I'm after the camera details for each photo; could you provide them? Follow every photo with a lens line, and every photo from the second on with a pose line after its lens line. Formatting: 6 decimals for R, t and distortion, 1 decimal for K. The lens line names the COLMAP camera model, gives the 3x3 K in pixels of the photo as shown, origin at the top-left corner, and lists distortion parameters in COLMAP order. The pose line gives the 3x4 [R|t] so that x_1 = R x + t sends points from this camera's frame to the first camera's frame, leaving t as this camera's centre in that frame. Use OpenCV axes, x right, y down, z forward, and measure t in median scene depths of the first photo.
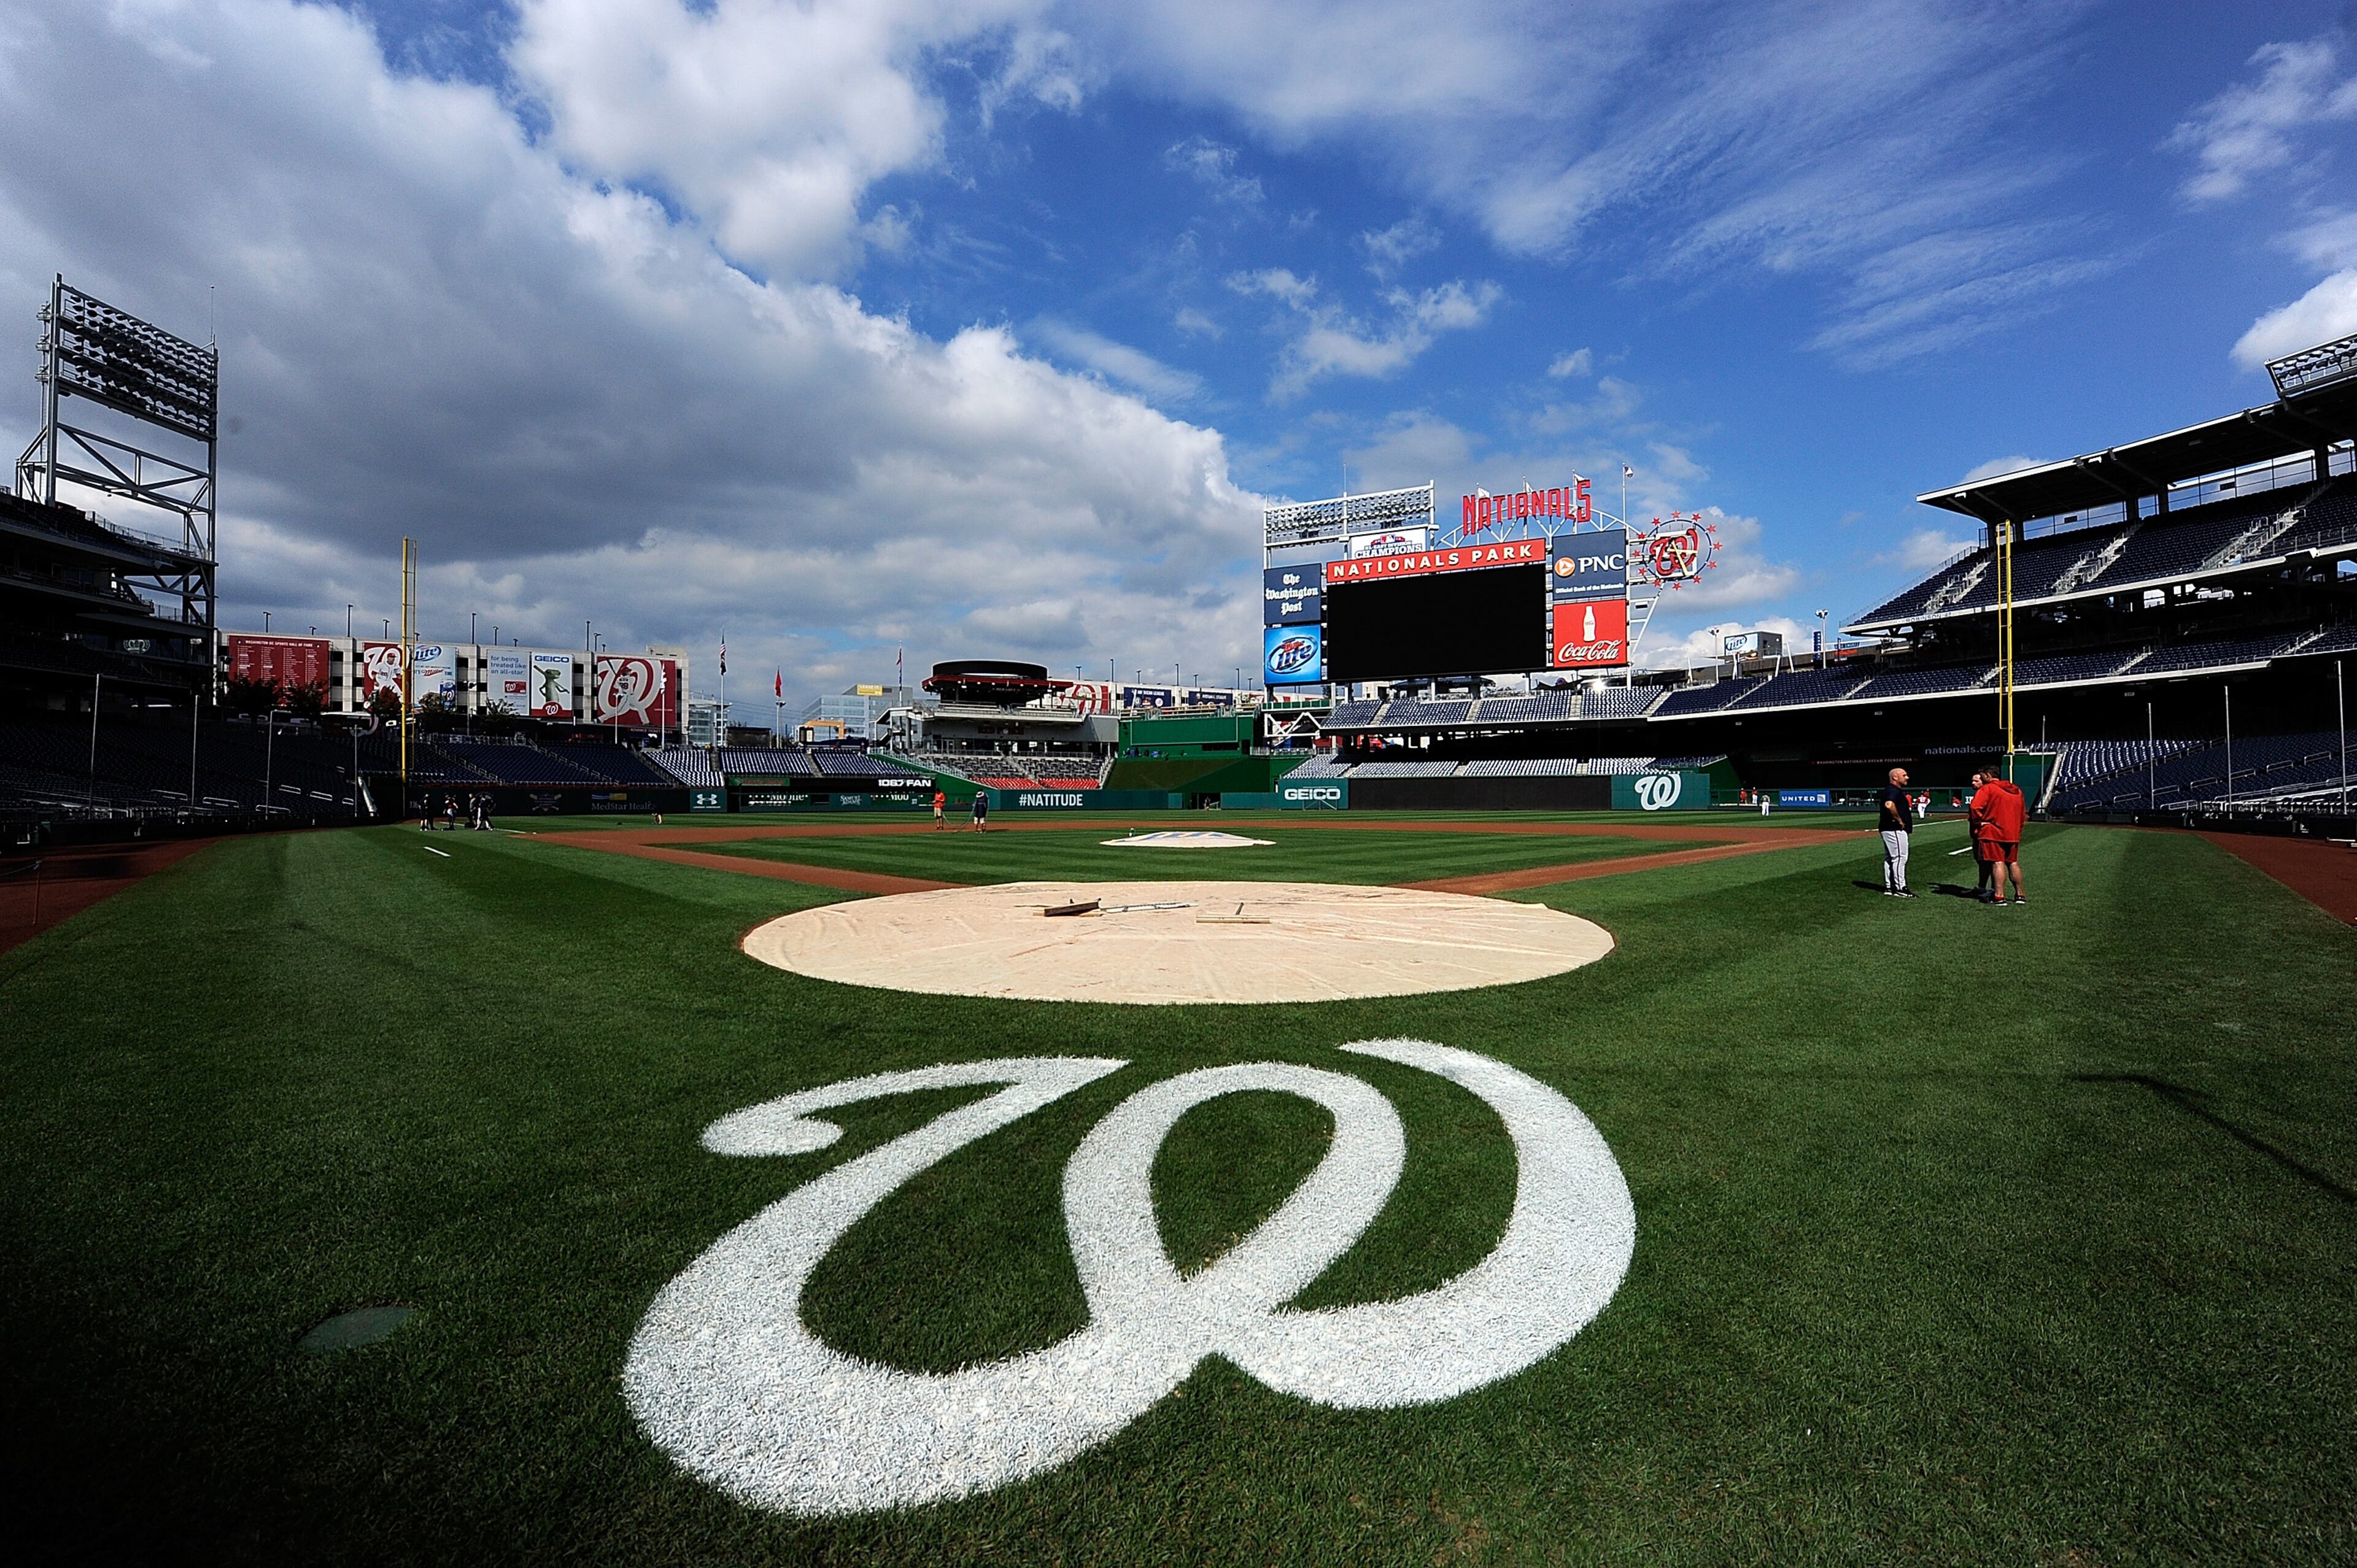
lens RADIAL K [[936.3, 0, 1174.8], [0, 936.3, 788.3], [0, 0, 1]] dist [-0.025612, -0.000420]
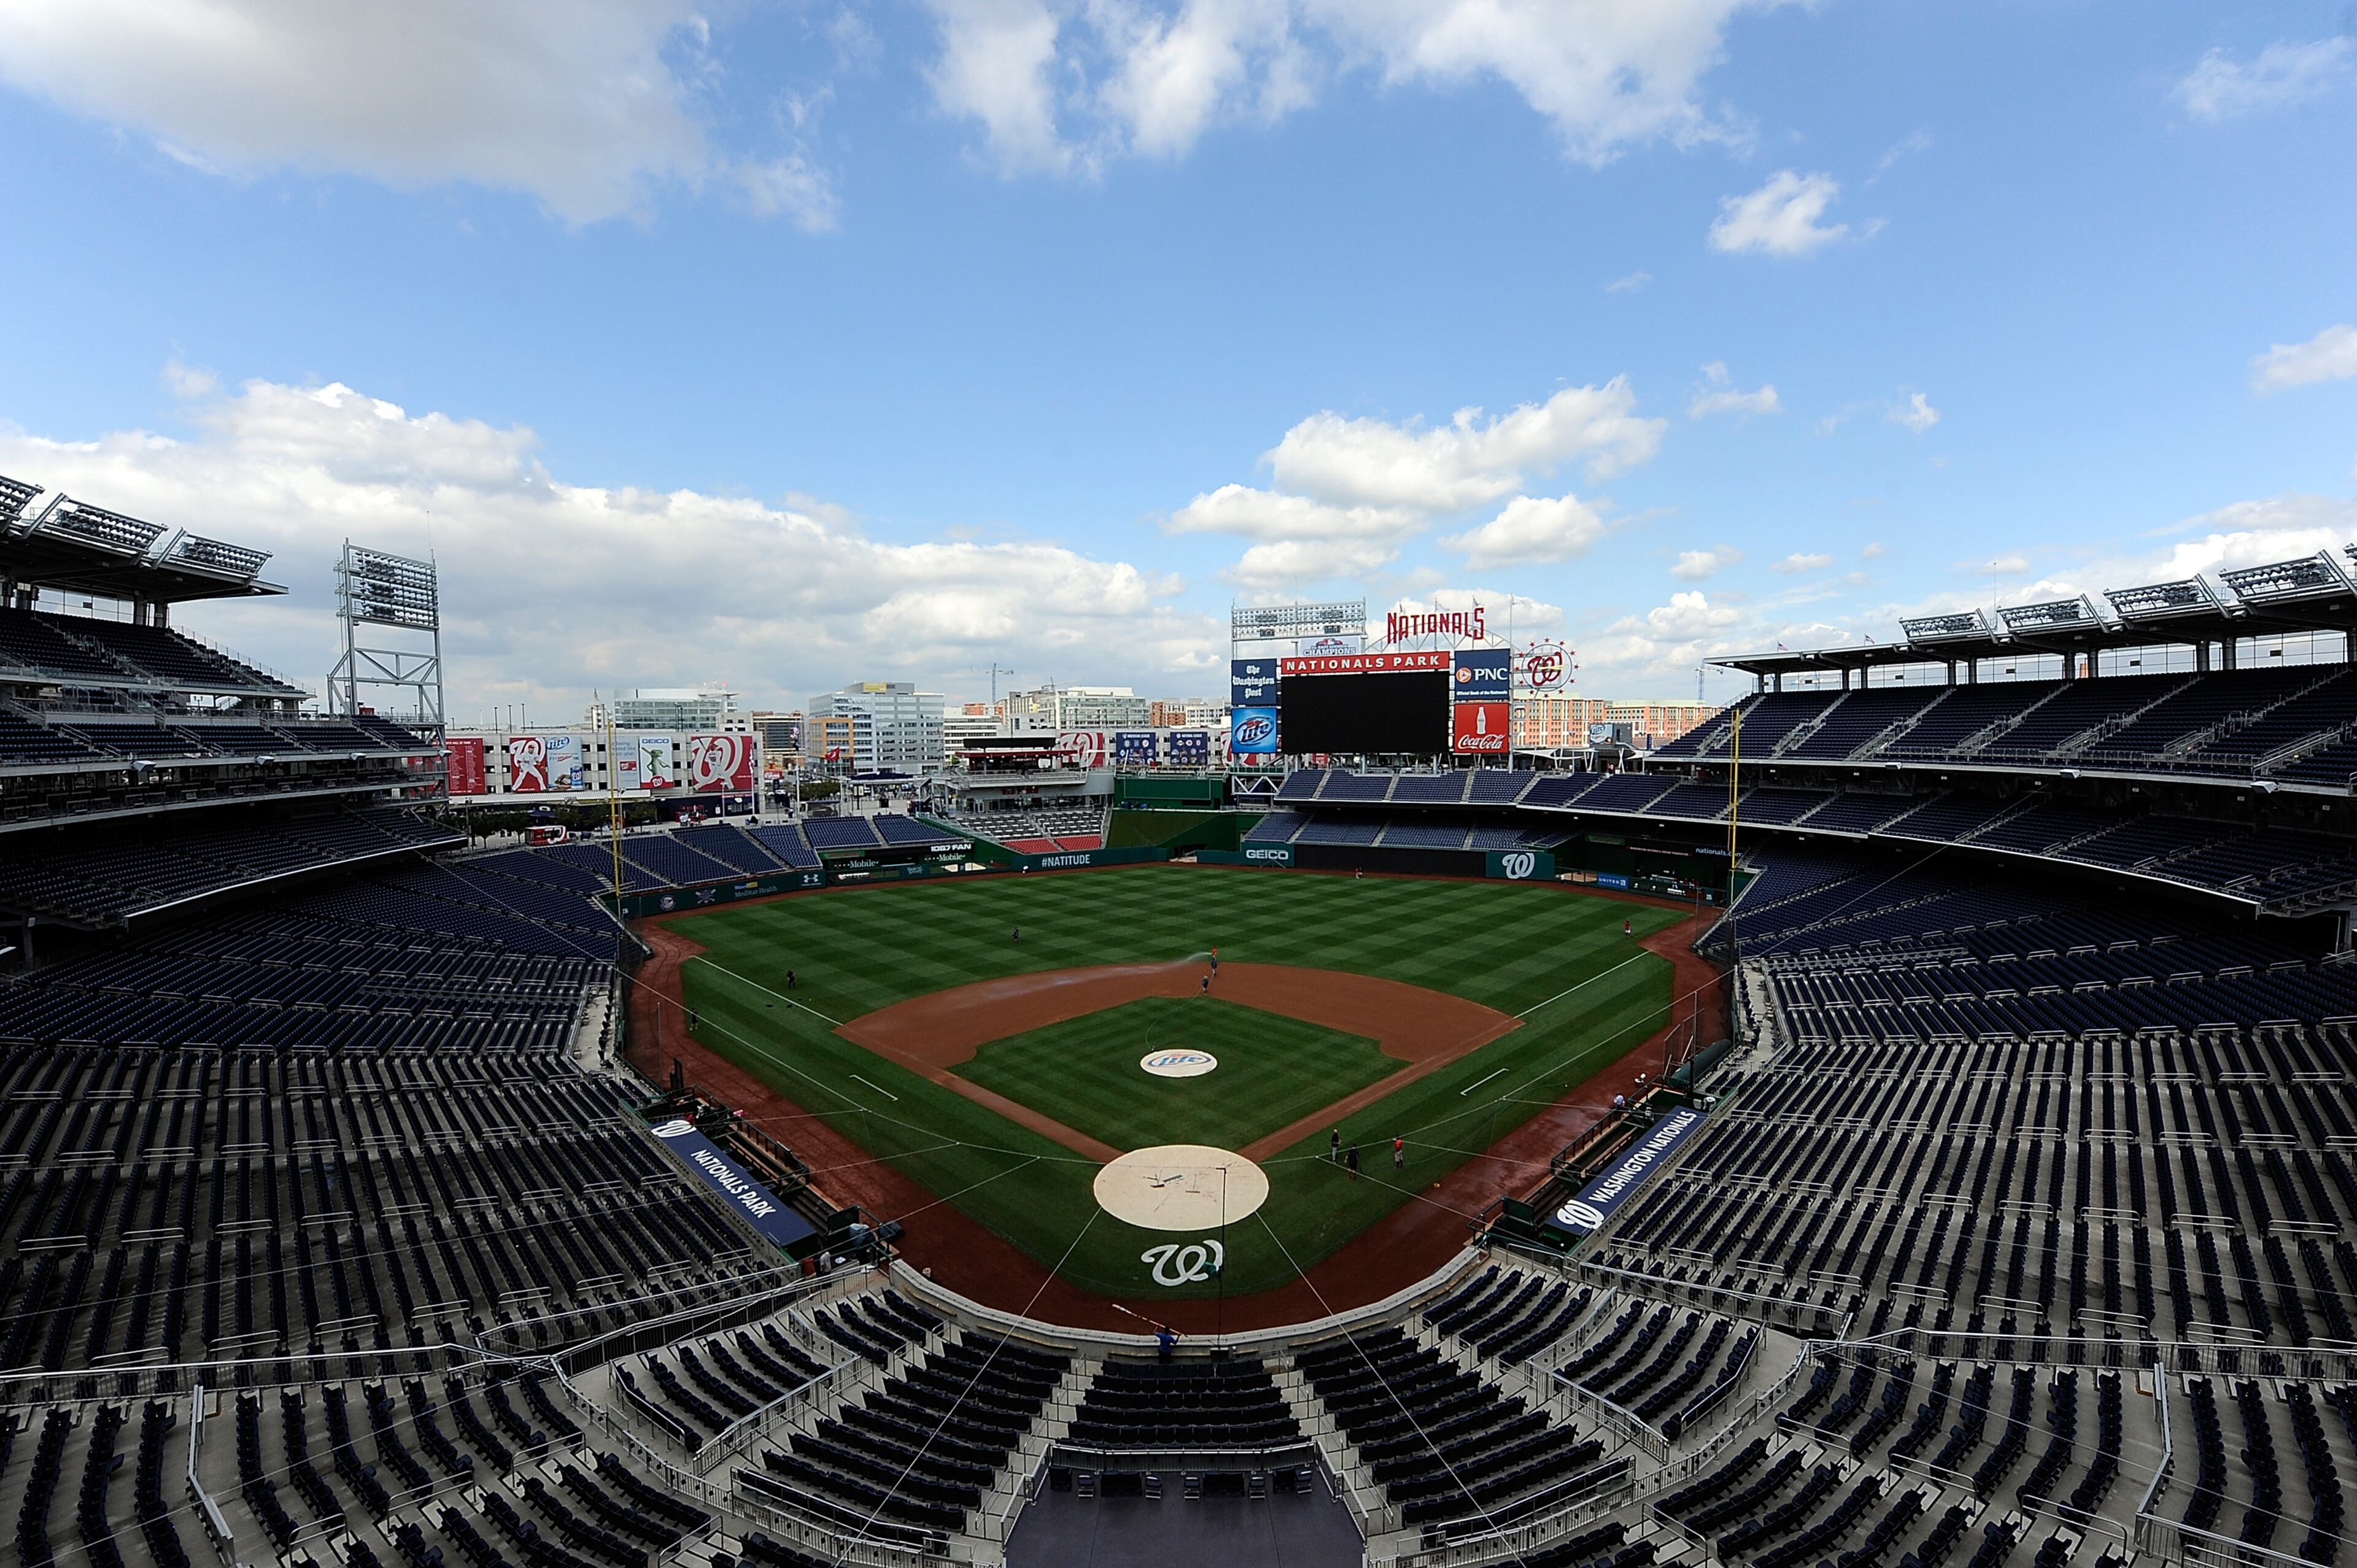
lens RADIAL K [[936.3, 0, 1183.8], [0, 936.3, 779.6], [0, 0, 1]] dist [-0.025612, -0.000420]
pose [[0.999436, -0.005382, 0.033143, -0.010401], [0.003314, 0.998062, 0.062135, -0.164452], [-0.033413, -0.061990, 0.997517, -0.265246]]
